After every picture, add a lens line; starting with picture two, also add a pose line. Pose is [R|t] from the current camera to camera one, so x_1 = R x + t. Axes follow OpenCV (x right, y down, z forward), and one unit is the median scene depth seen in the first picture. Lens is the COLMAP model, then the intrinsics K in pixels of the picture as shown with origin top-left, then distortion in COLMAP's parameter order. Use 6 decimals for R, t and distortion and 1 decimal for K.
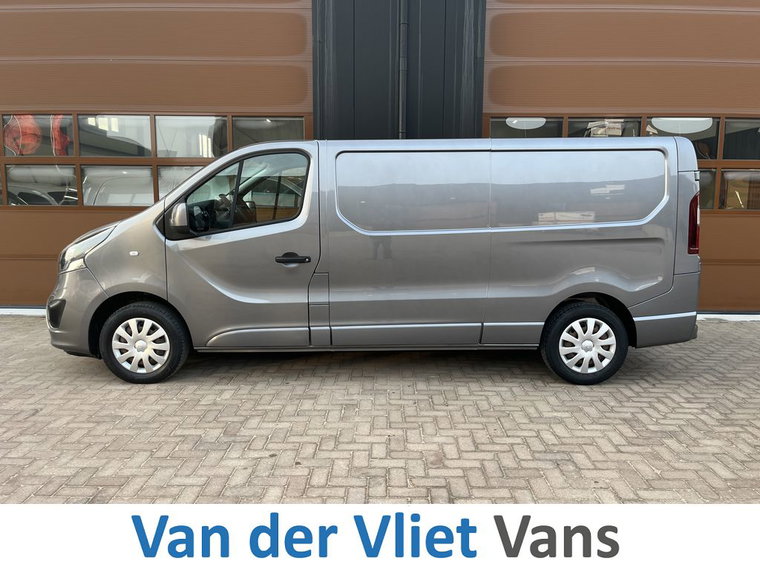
lens RADIAL K [[584.4, 0, 381.5], [0, 584.4, 279.9], [0, 0, 1]] dist [0.050217, -0.073100]
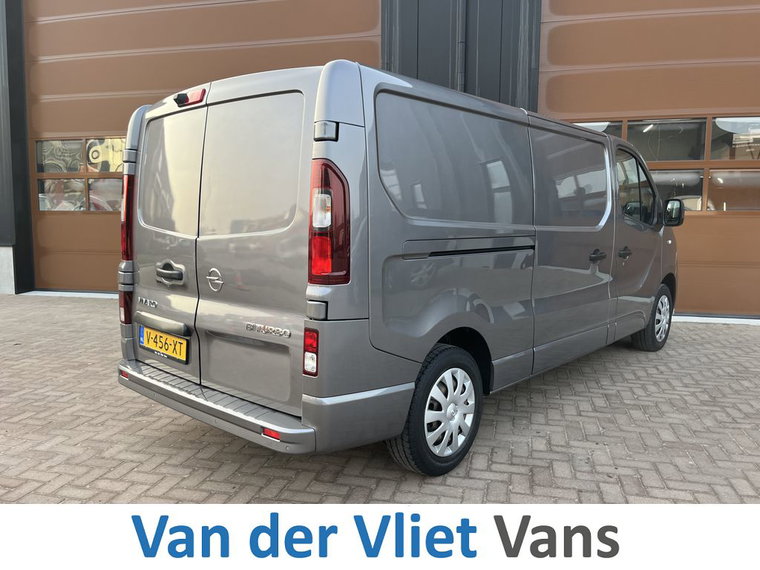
lens RADIAL K [[584.4, 0, 377.4], [0, 584.4, 279.9], [0, 0, 1]] dist [0.050217, -0.073100]
pose [[0.973076, 0.019655, -0.229646, 0.234605], [-0.025954, 0.999364, -0.024439, 0.060706], [0.229020, 0.029741, 0.972967, -0.144271]]
